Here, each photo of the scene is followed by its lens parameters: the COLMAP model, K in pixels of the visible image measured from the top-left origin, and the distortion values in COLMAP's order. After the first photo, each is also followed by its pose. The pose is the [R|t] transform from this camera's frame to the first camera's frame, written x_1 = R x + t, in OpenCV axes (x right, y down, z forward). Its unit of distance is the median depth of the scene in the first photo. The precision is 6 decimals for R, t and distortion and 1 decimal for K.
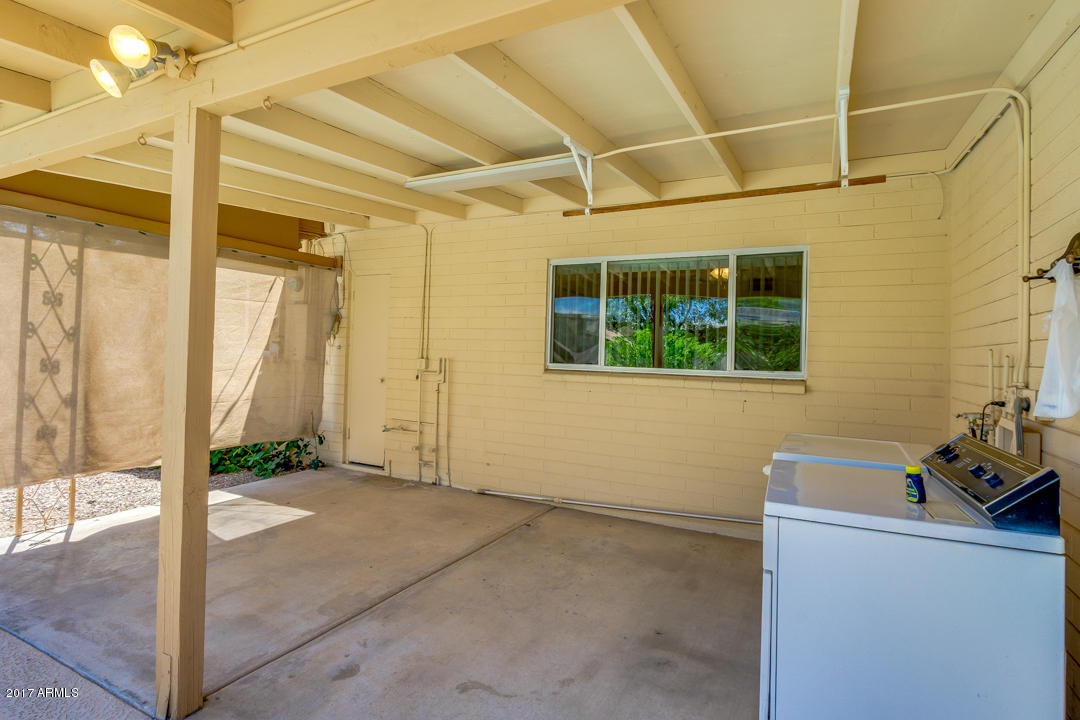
lens RADIAL K [[536.8, 0, 523.6], [0, 536.8, 341.7], [0, 0, 1]] dist [-0.000445, -0.000068]
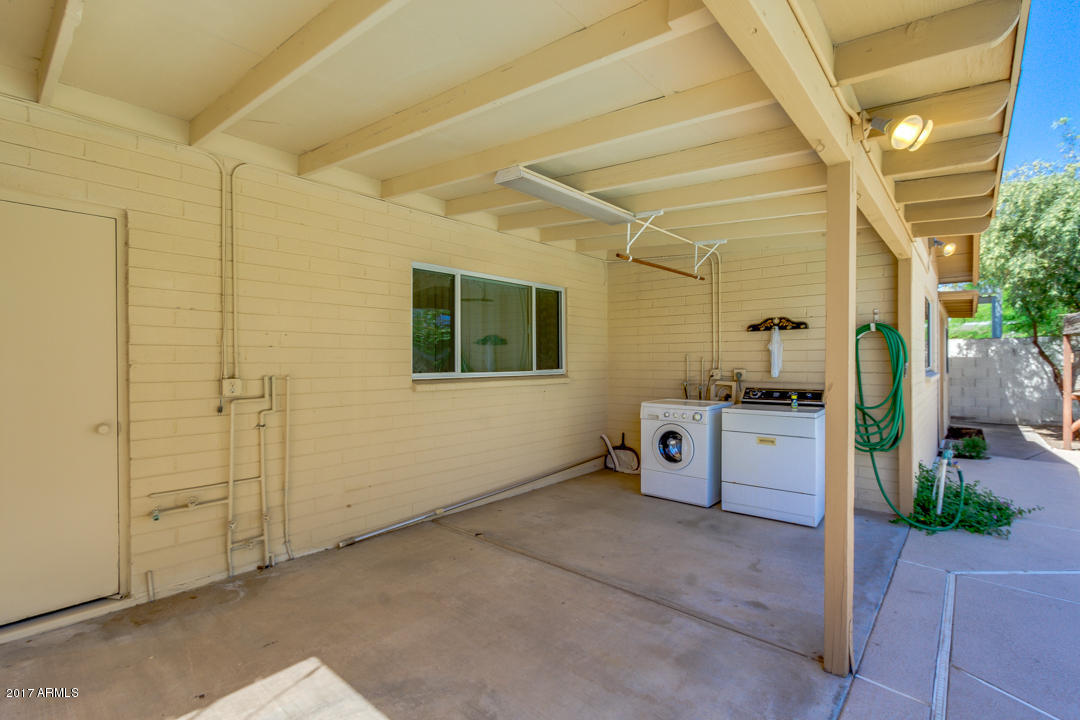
lens RADIAL K [[512.9, 0, 562.7], [0, 512.9, 363.1], [0, 0, 1]] dist [-0.001291, -0.000435]
pose [[0.199054, -0.034178, 0.979392, -0.885039], [-0.010797, 0.999254, 0.037066, -0.015327], [-0.979929, -0.017953, 0.198537, 0.658147]]
